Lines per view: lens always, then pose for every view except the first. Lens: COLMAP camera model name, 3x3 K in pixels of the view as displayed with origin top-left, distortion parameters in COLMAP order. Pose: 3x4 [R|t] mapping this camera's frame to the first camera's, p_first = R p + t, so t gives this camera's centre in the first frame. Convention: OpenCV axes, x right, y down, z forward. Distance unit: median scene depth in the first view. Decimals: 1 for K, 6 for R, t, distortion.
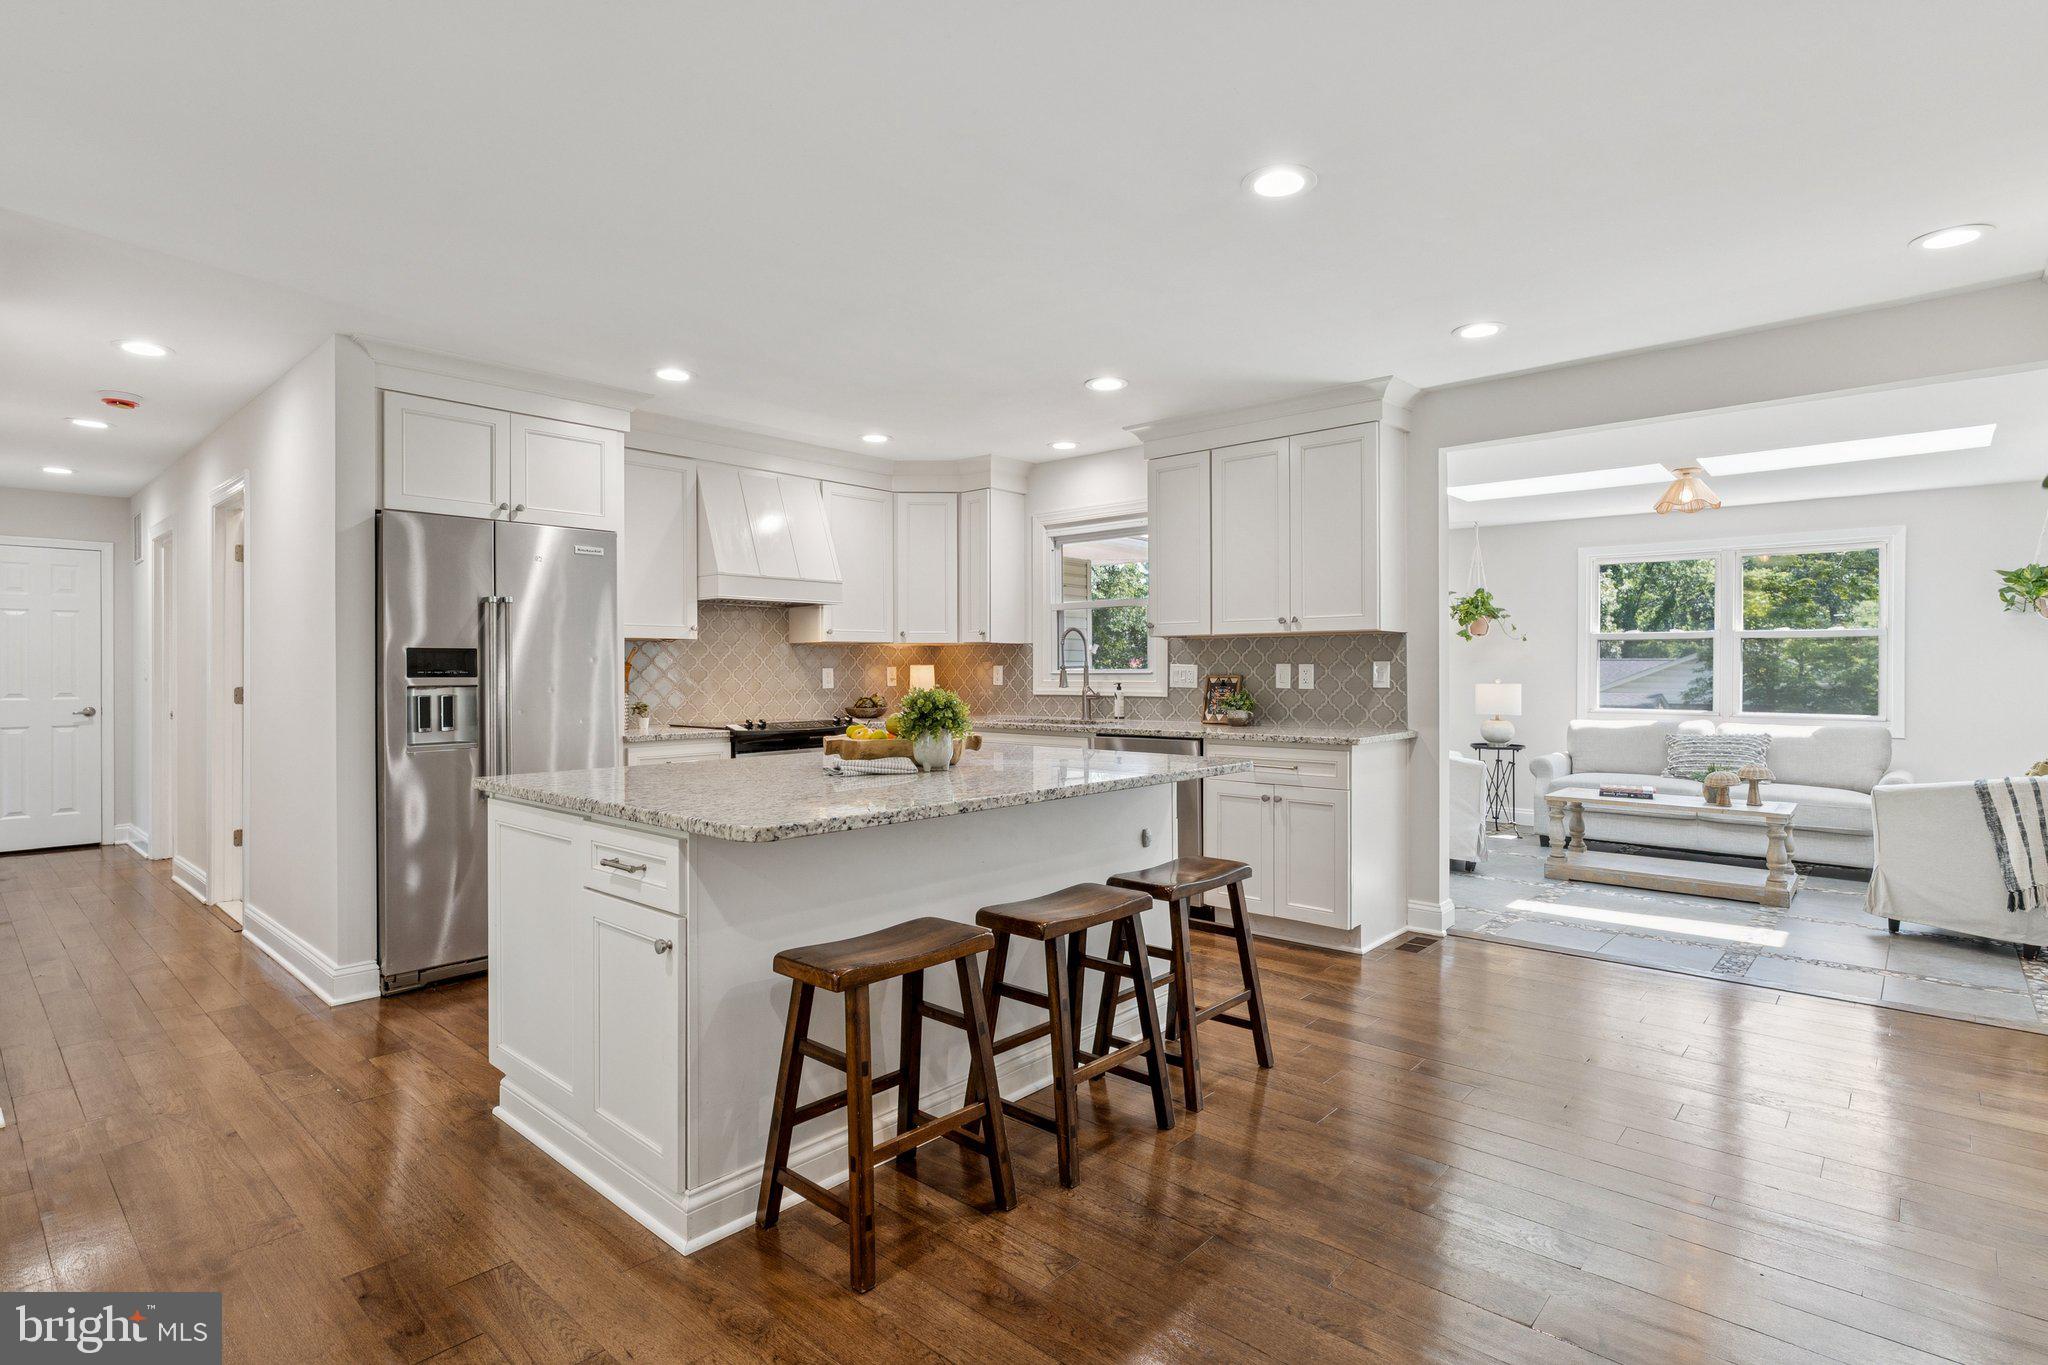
lens RADIAL K [[1002.0, 0, 1028.3], [0, 1002.0, 666.1], [0, 0, 1]] dist [-0.001208, -0.001120]
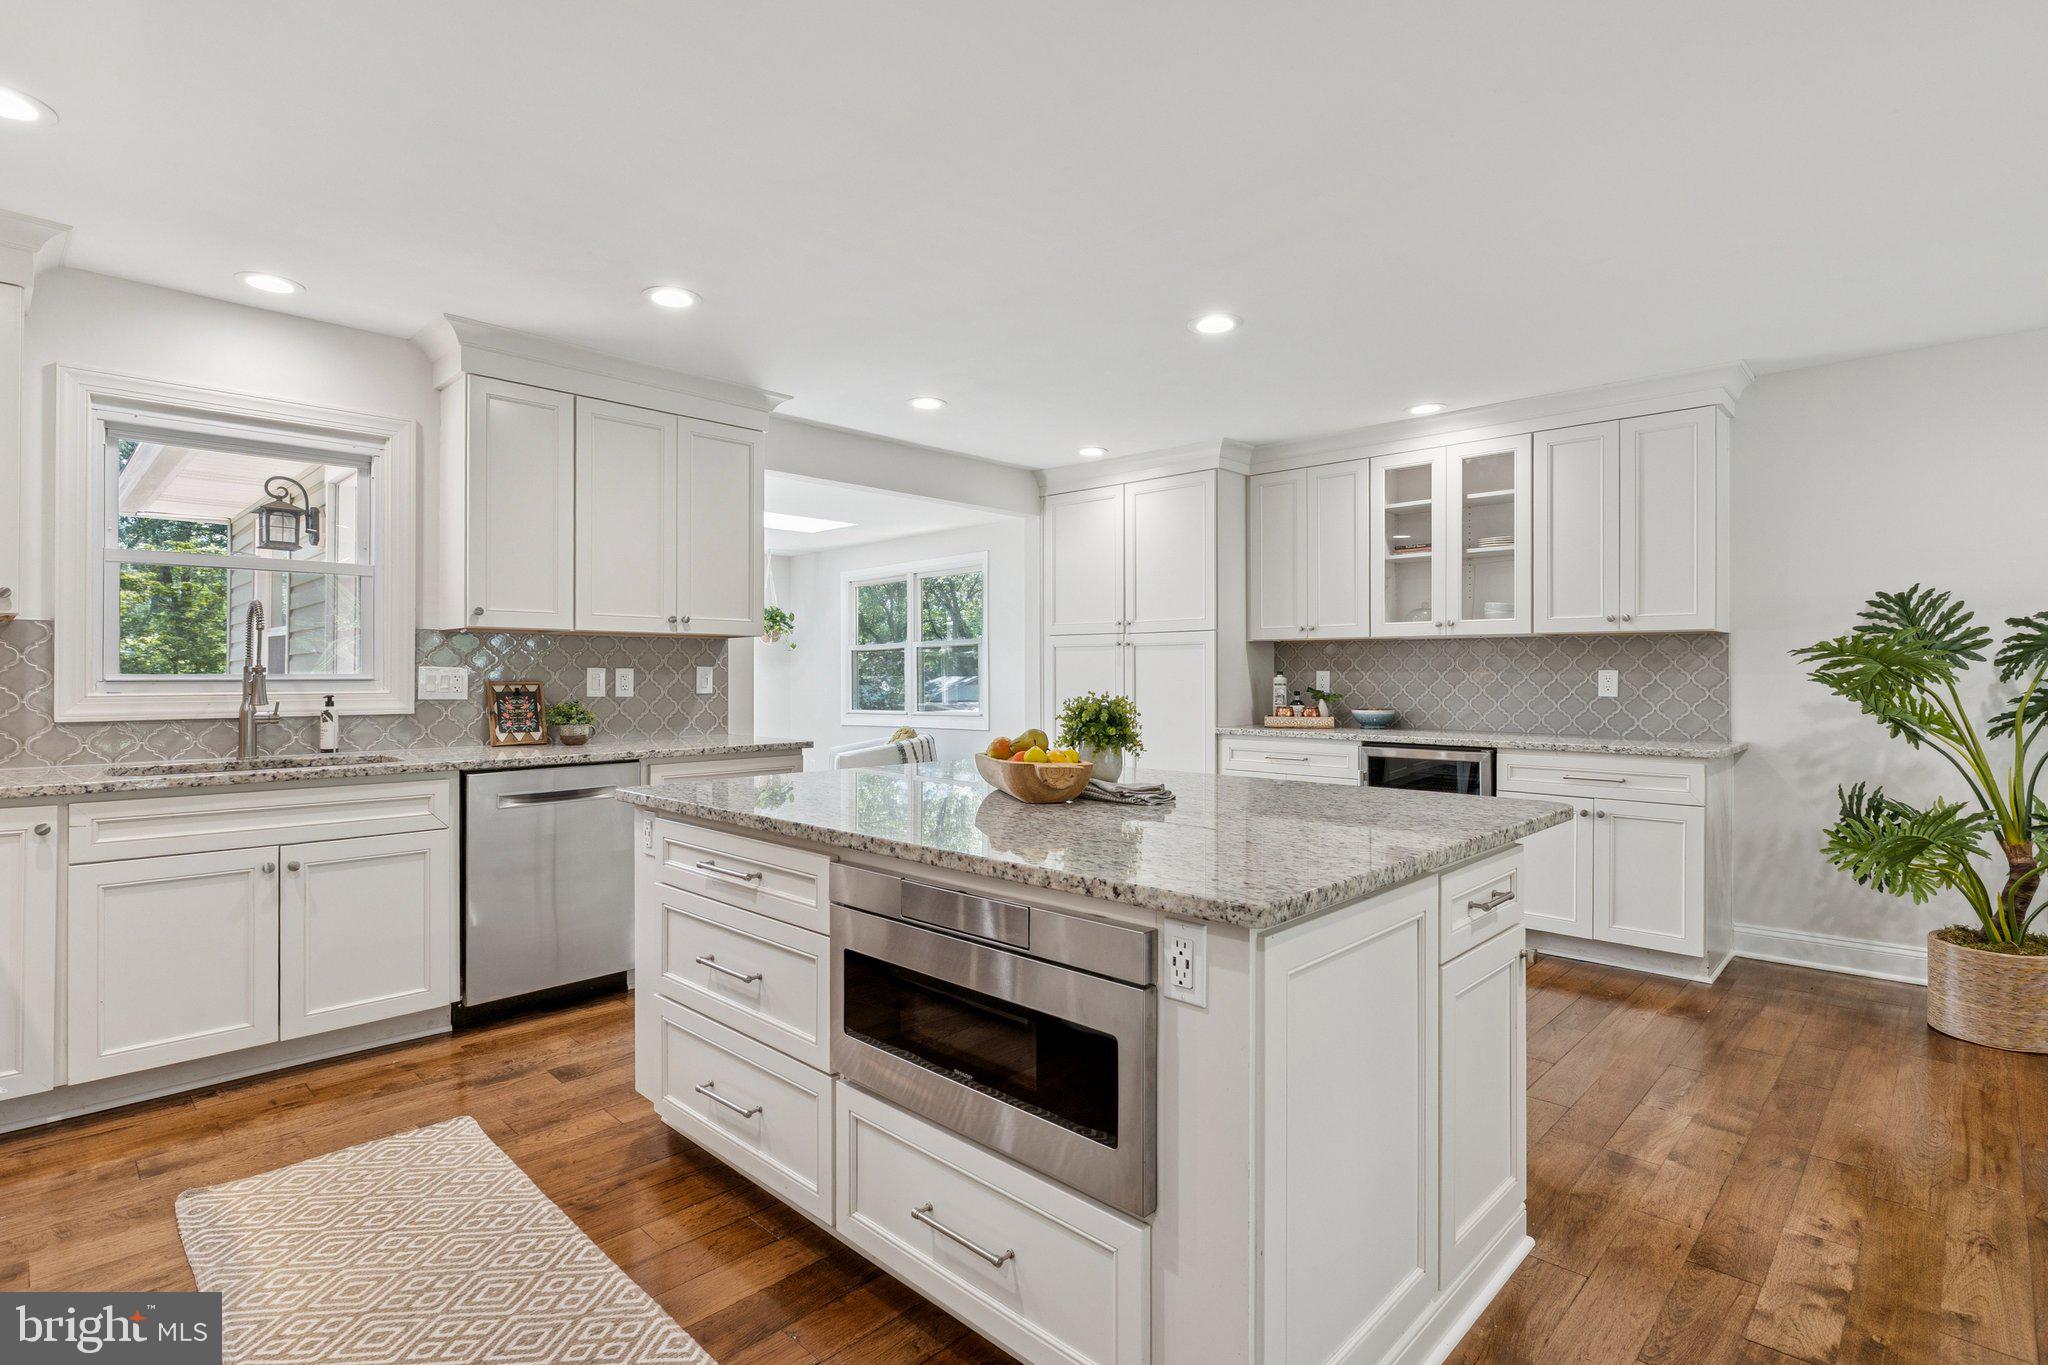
lens RADIAL K [[1002.0, 0, 1014.6], [0, 1002.0, 675.4], [0, 0, 1]] dist [-0.001208, -0.001120]
pose [[0.040930, 0.000964, 0.999162, -0.588724], [-0.005491, 0.999985, -0.000739, 0.002900], [-0.999147, -0.005456, 0.040935, 0.619594]]
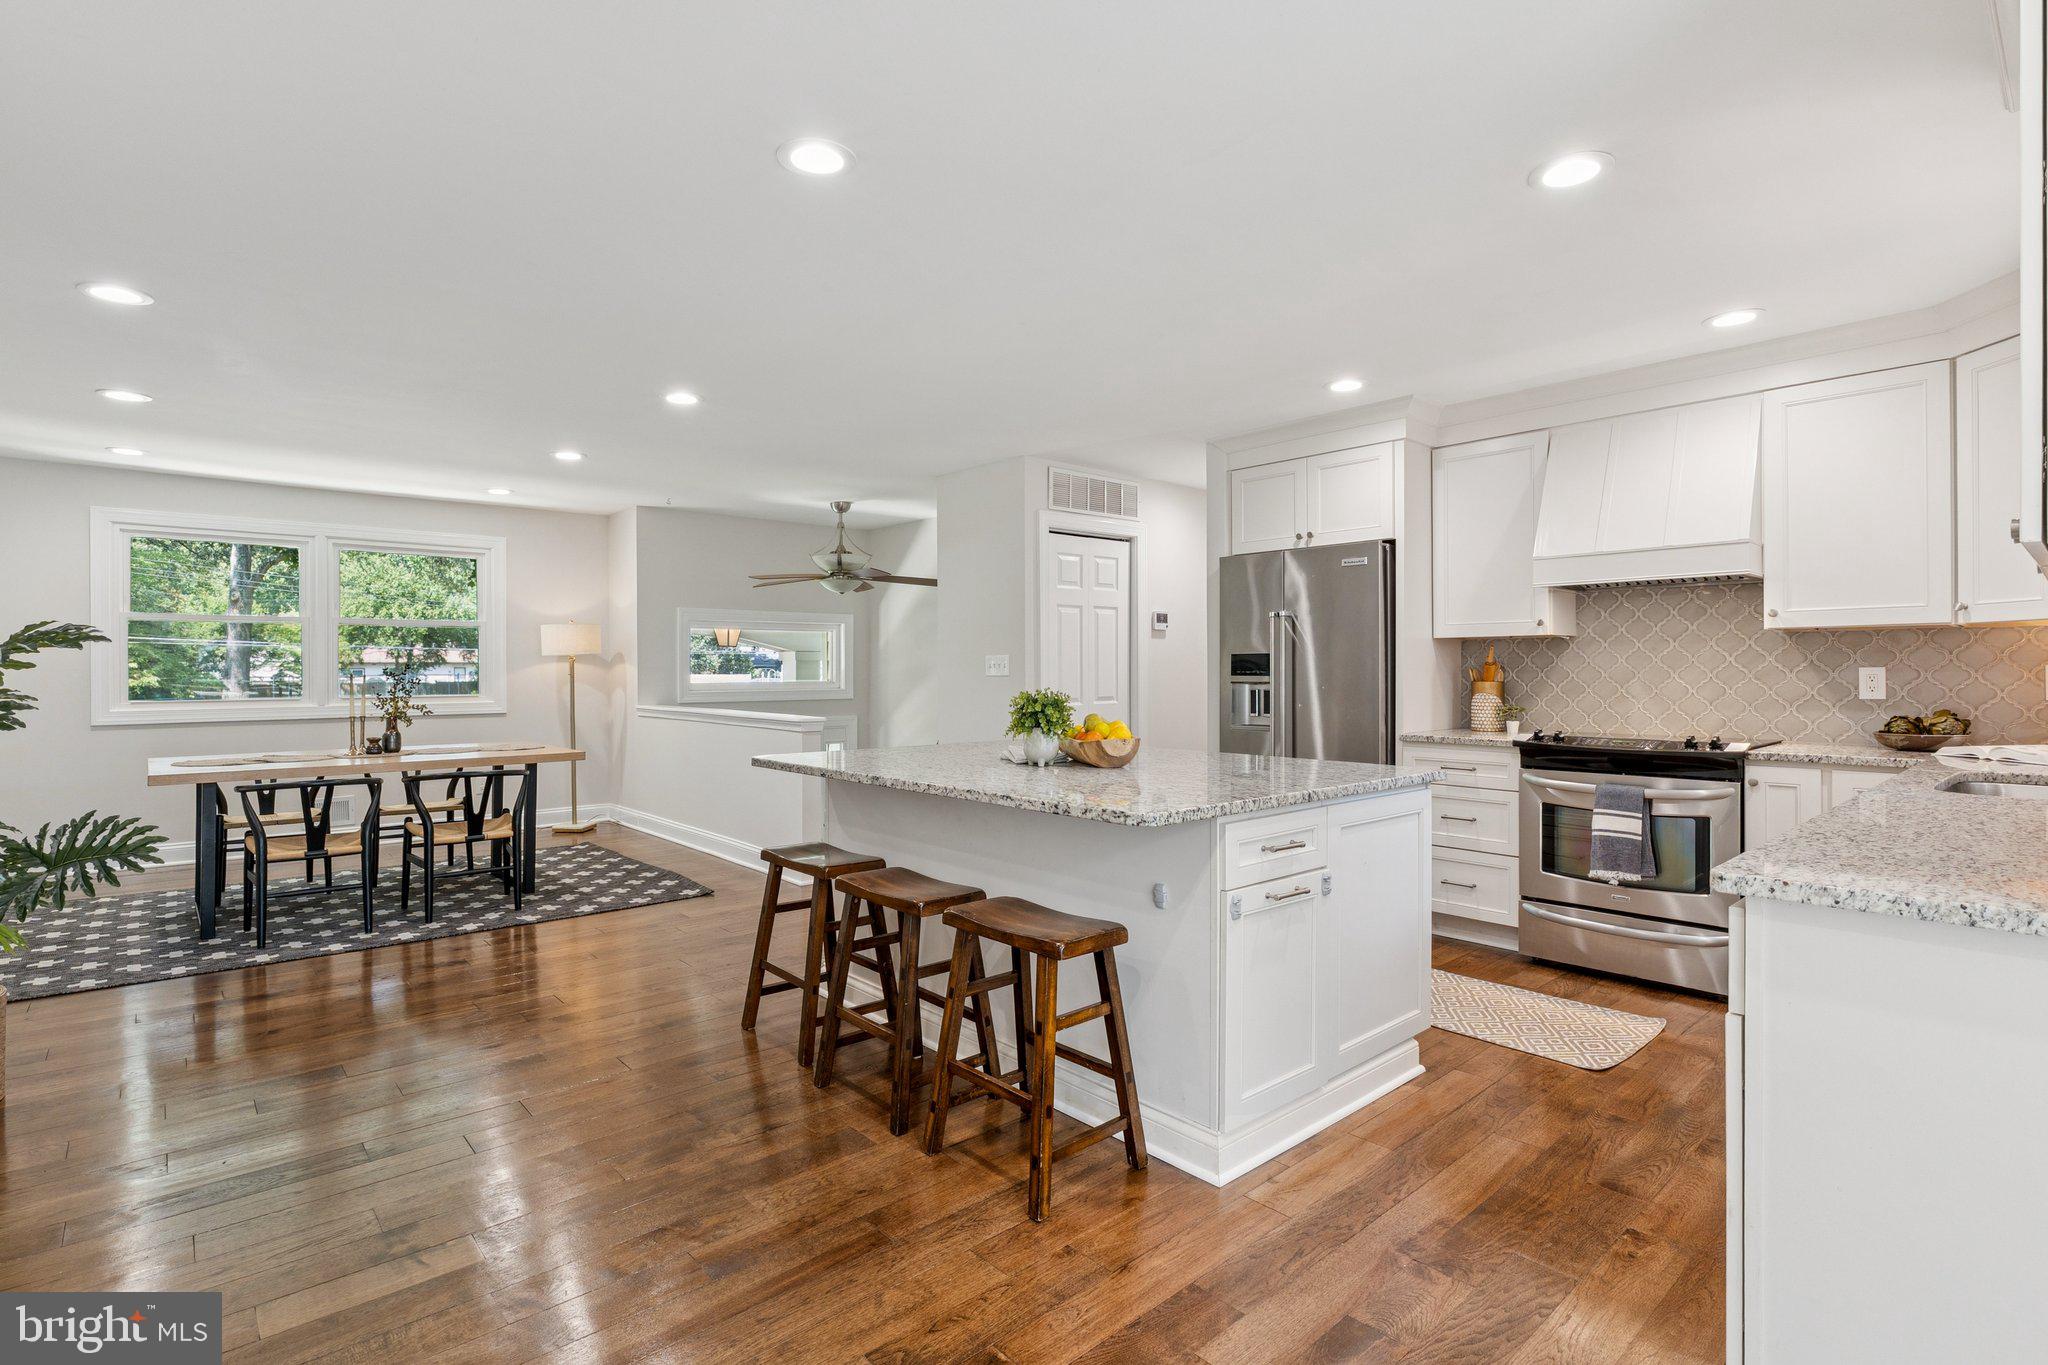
lens RADIAL K [[1002.0, 0, 1027.4], [0, 1002.0, 668.1], [0, 0, 1]] dist [-0.001208, -0.001120]
pose [[-0.108208, 0.006832, -0.994105, 0.599399], [0.010243, 0.999931, 0.005757, -0.007830], [0.994075, -0.009560, -0.108271, 0.661645]]
